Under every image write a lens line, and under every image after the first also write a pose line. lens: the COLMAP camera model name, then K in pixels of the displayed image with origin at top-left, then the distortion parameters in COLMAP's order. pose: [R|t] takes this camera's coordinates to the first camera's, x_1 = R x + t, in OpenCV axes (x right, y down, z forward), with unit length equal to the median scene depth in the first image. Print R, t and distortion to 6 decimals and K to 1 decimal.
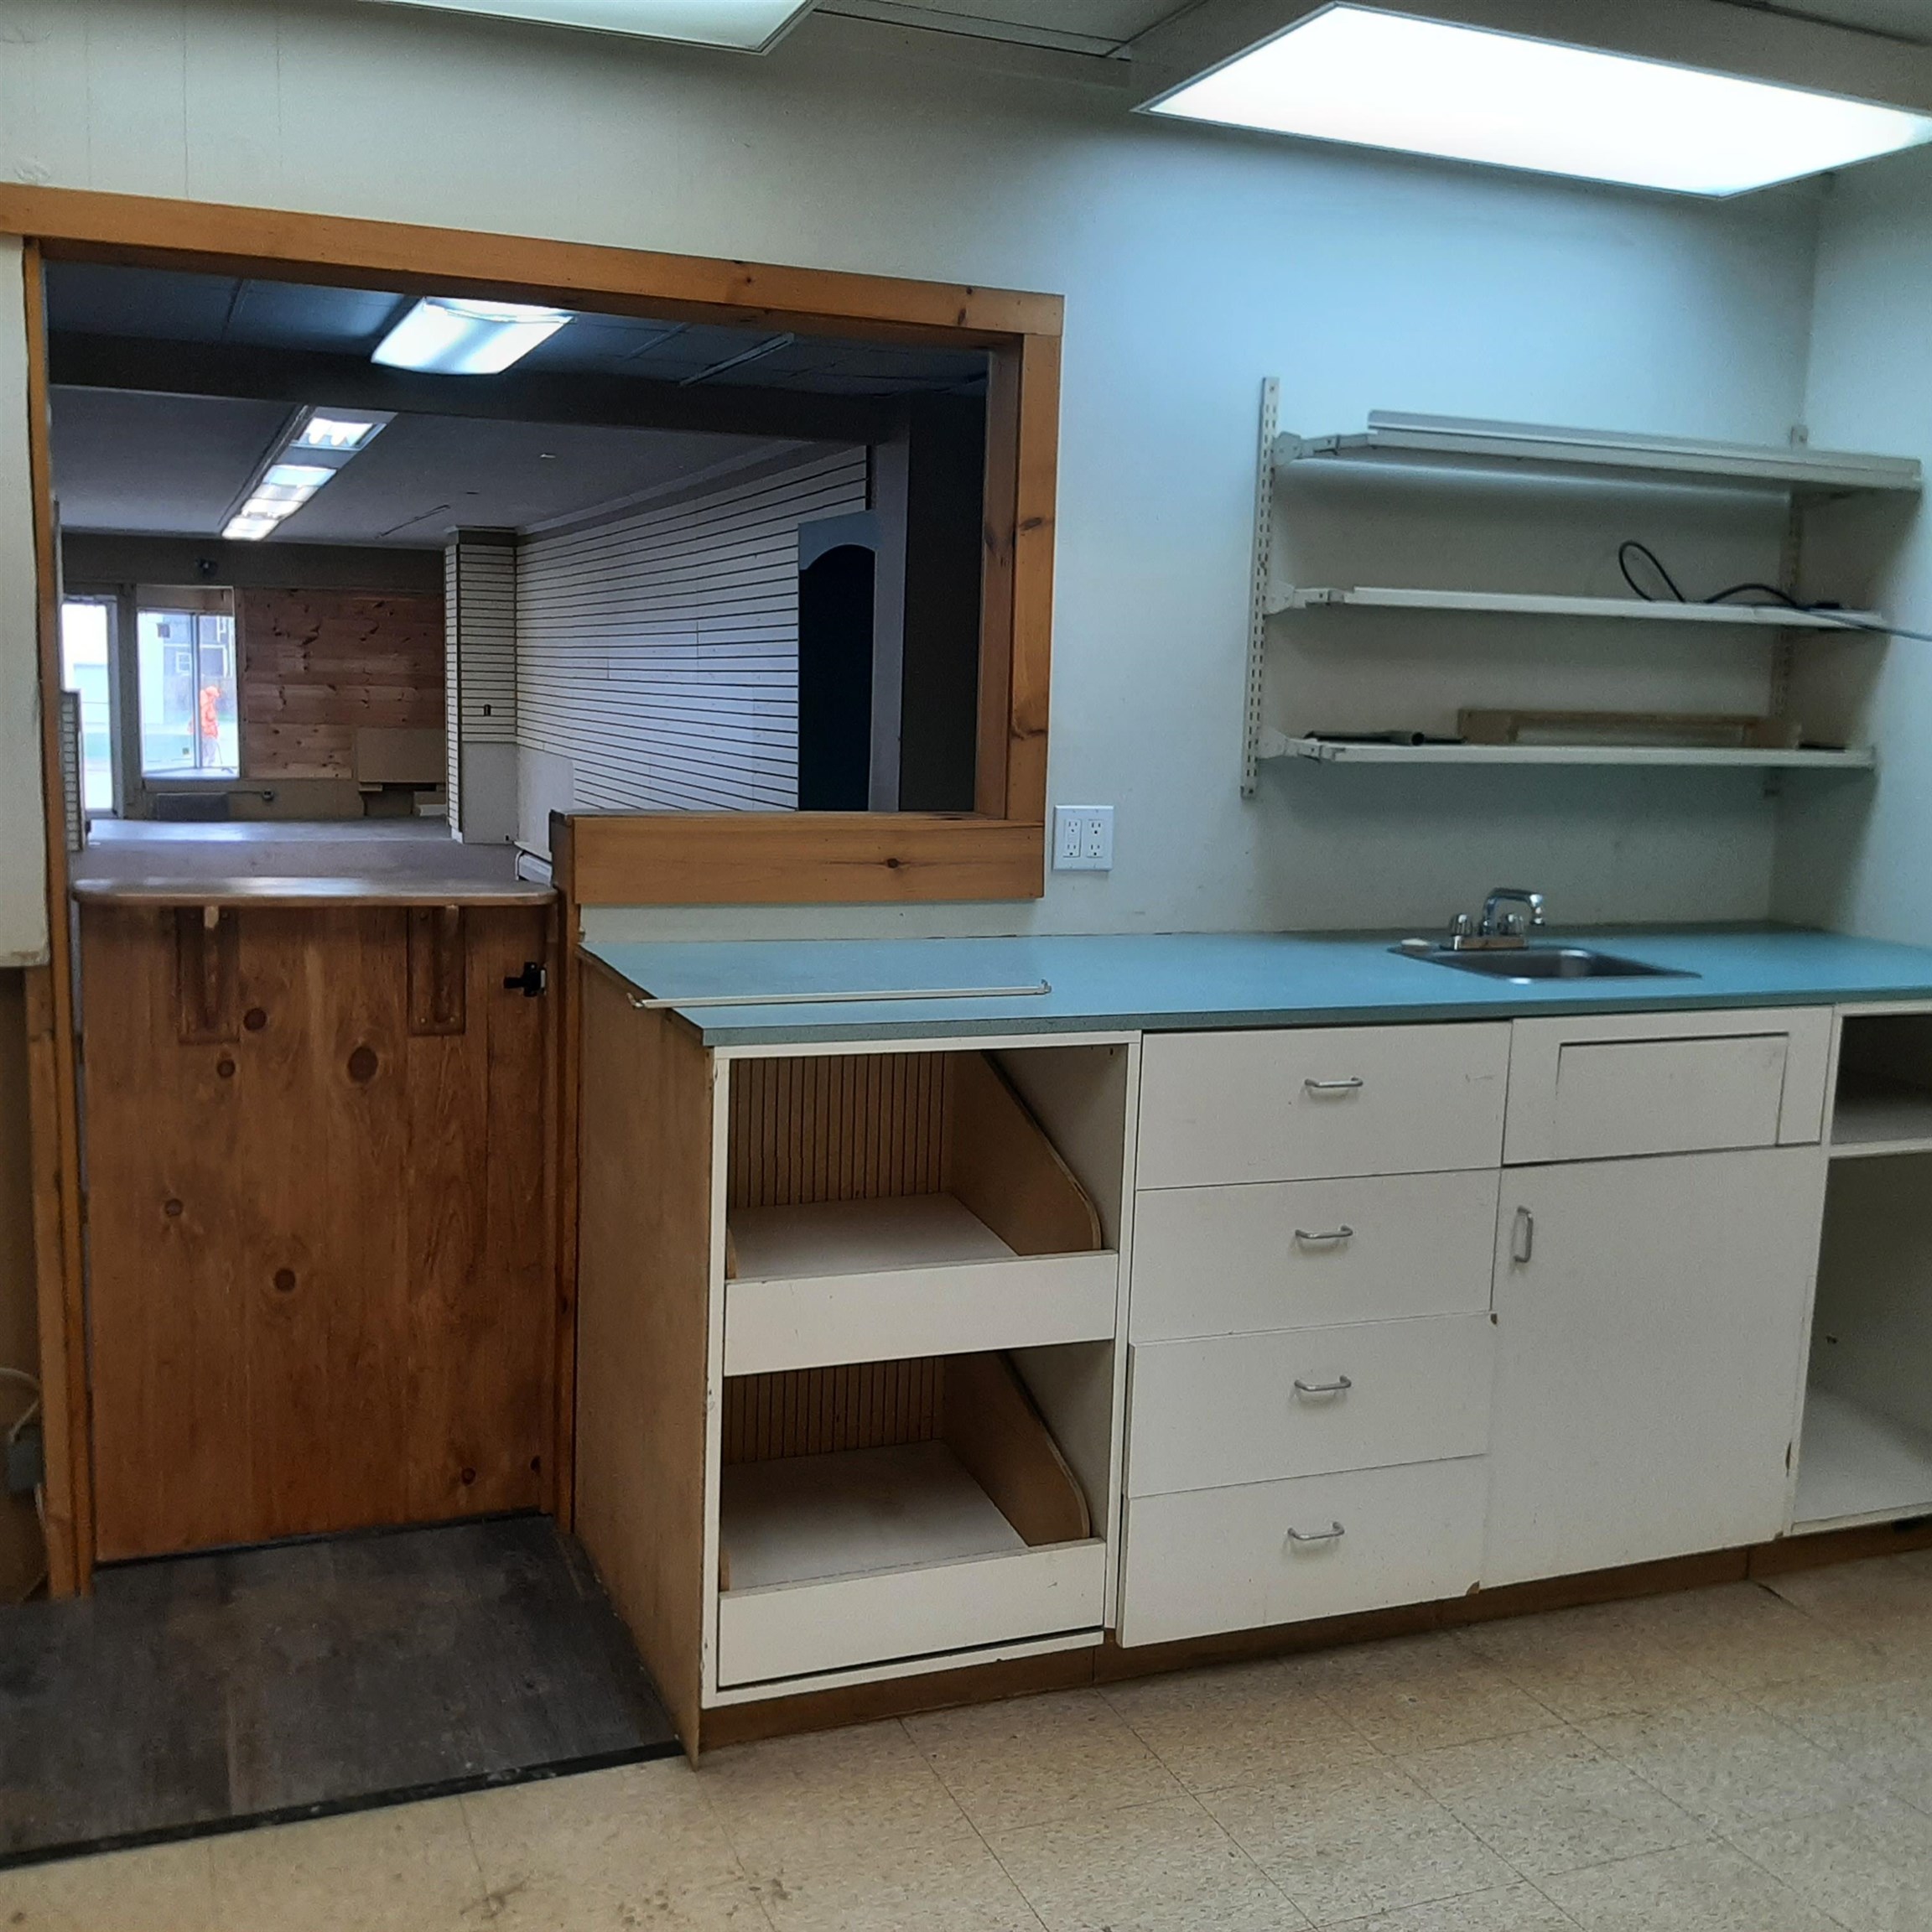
lens RADIAL K [[2035.5, 0, 967.9], [0, 2035.5, 1018.6], [0, 0, 1]] dist [0.161755, -0.389107]
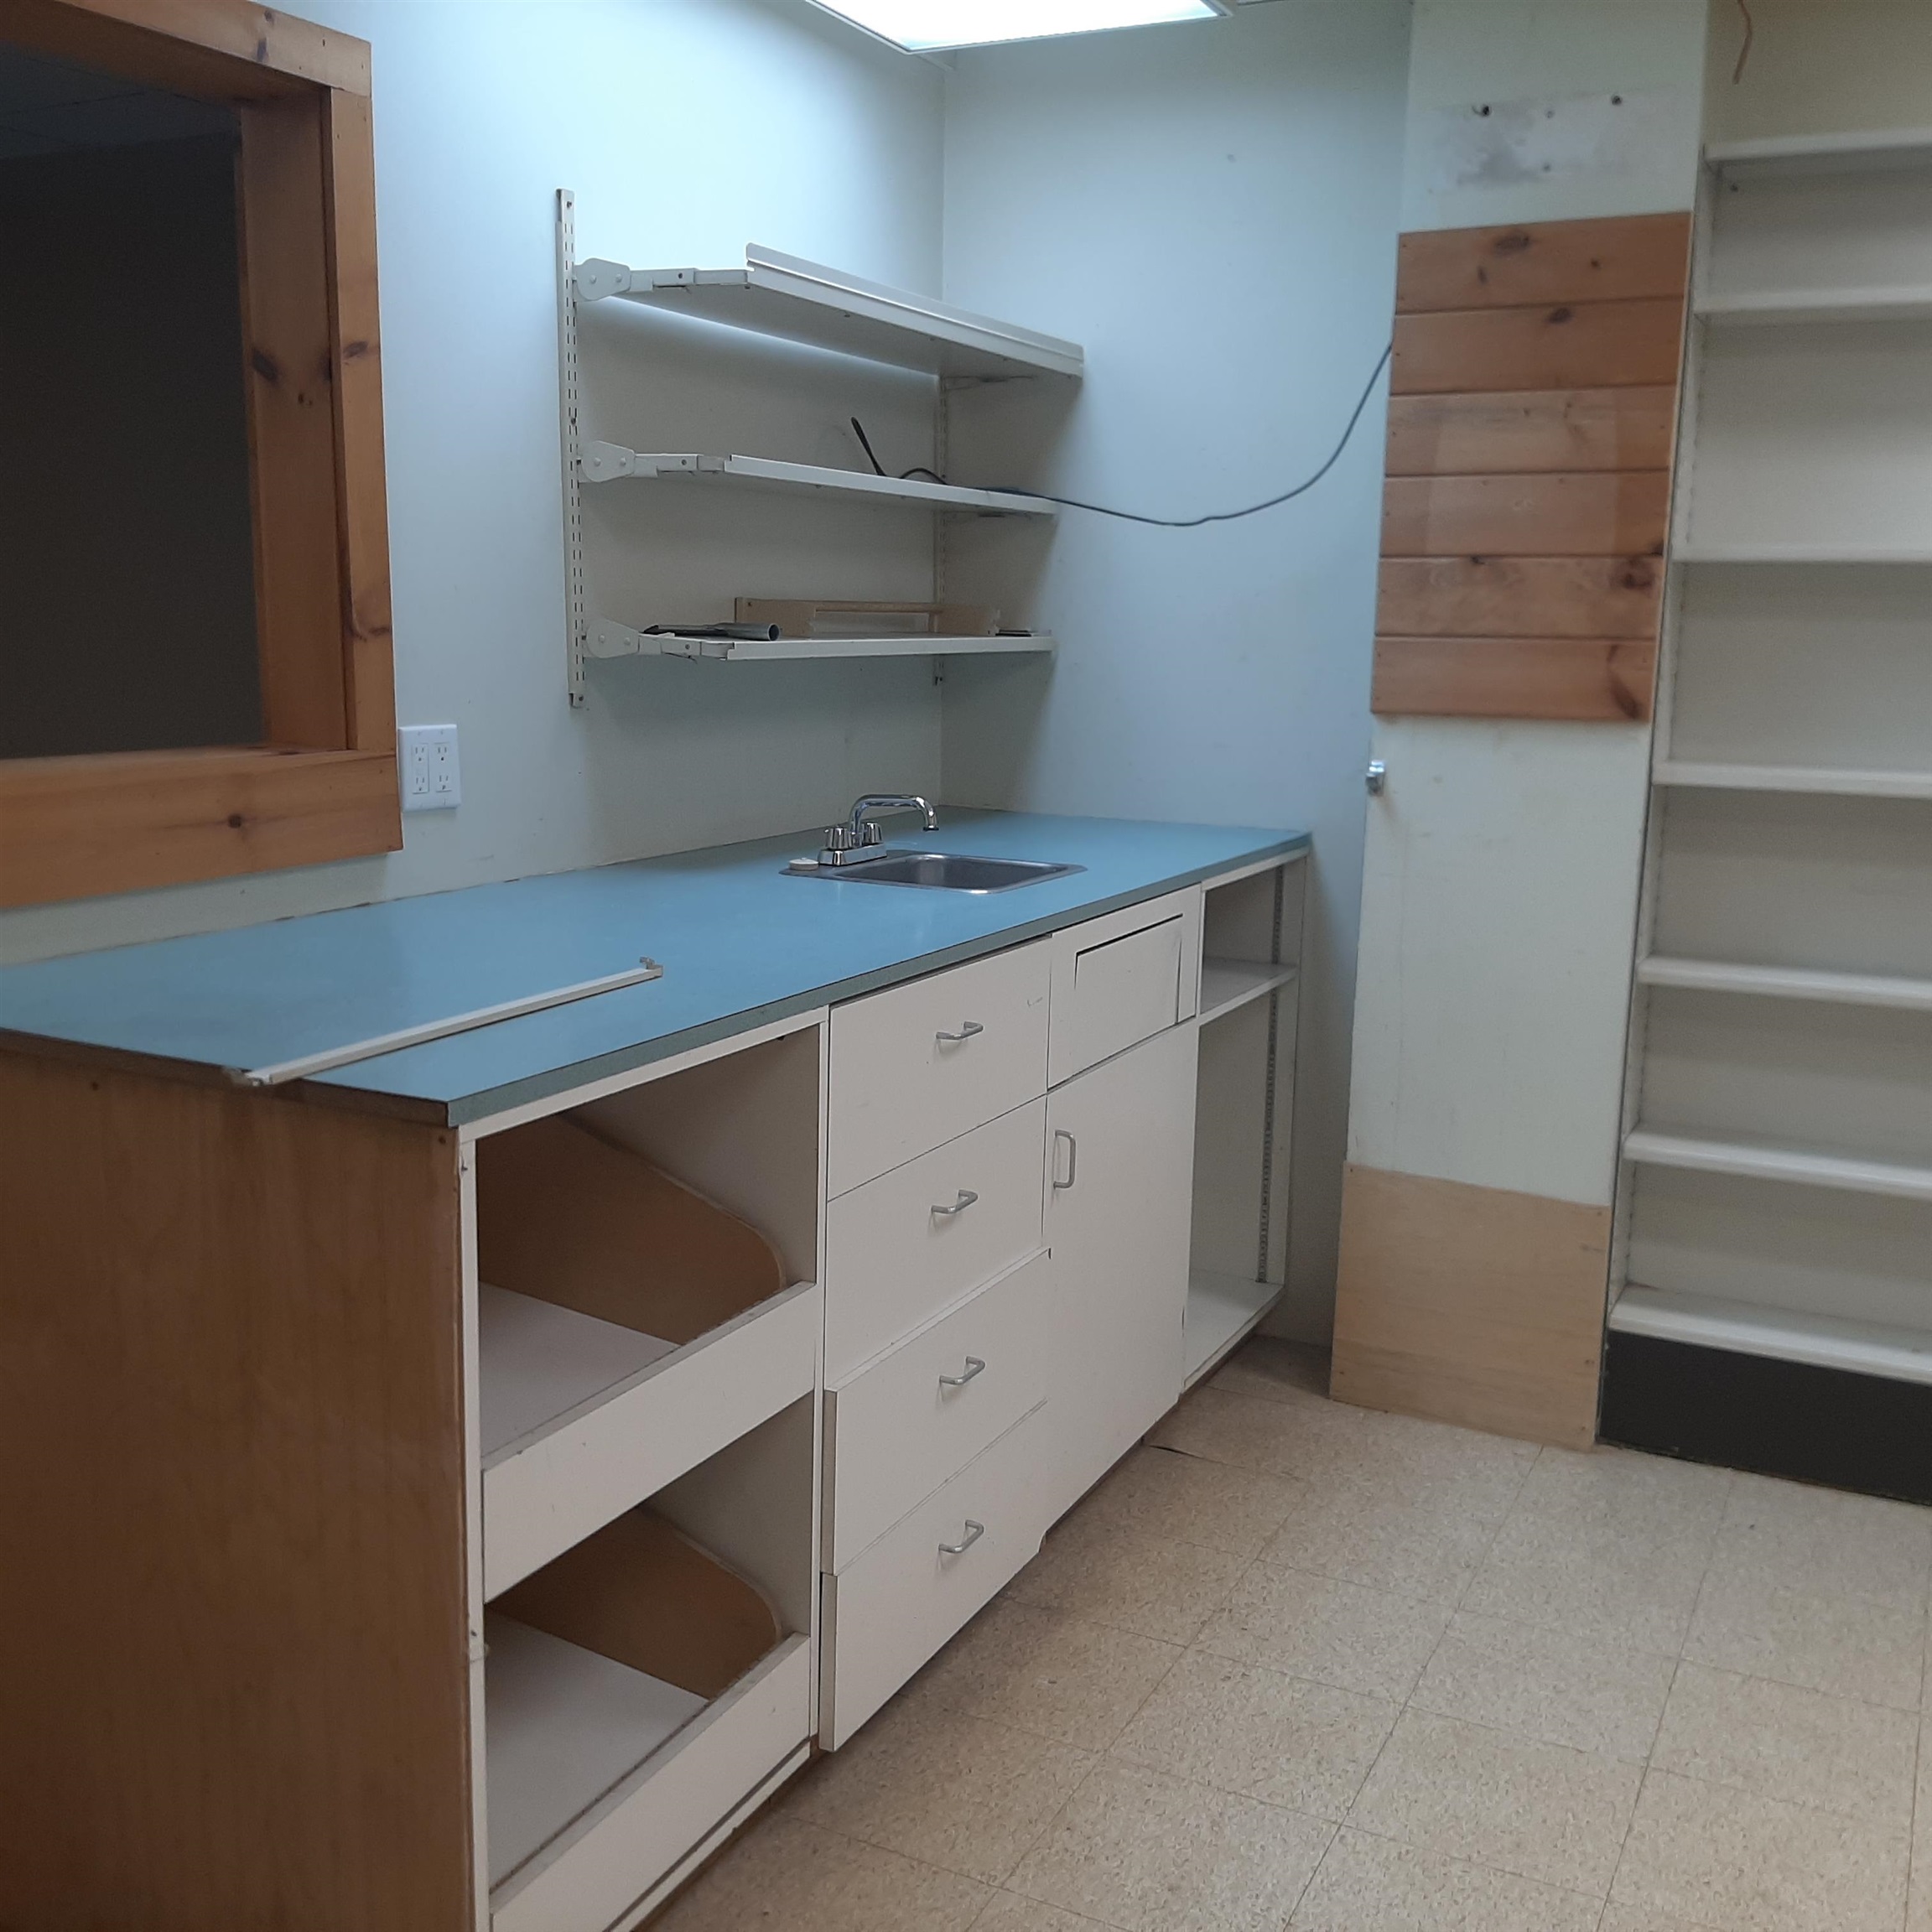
lens RADIAL K [[2015.2, 0, 965.5], [0, 2015.2, 994.8], [0, 0, 1]] dist [0.149232, -0.283382]
pose [[0.745680, -0.142223, 0.650949, -0.314571], [0.112387, 0.989803, 0.087515, -0.049463], [-0.656758, 0.007900, 0.754060, 0.293532]]
